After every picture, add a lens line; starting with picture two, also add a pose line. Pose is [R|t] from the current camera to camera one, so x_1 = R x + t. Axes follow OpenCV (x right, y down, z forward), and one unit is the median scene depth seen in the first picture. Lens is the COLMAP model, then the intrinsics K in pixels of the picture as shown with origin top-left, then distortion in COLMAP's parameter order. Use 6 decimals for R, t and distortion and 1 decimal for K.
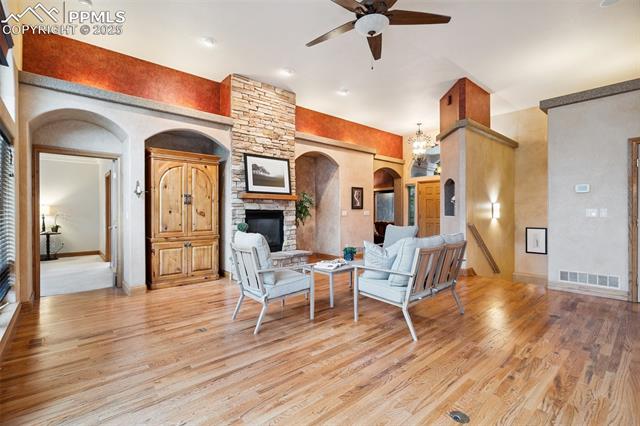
lens RADIAL K [[292.2, 0, 299.0], [0, 292.2, 211.7], [0, 0, 1]] dist [-0.000703, -0.000821]
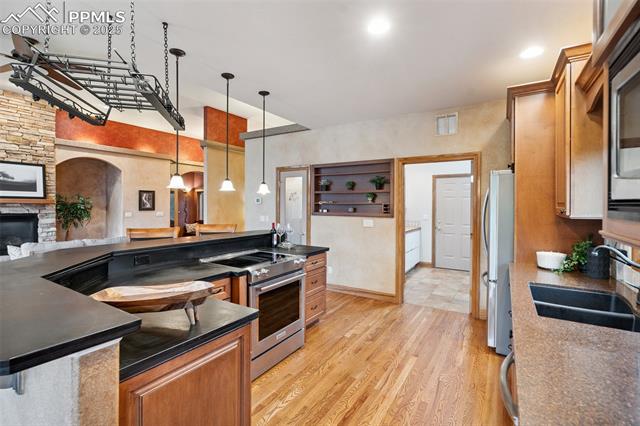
lens RADIAL K [[292.2, 0, 296.0], [0, 292.2, 207.6], [0, 0, 1]] dist [-0.000703, -0.000821]
pose [[0.963229, 0.007485, 0.268578, 0.551948], [-0.010681, 0.999888, 0.010439, -0.046056], [-0.268470, -0.012924, 0.963201, -0.251164]]
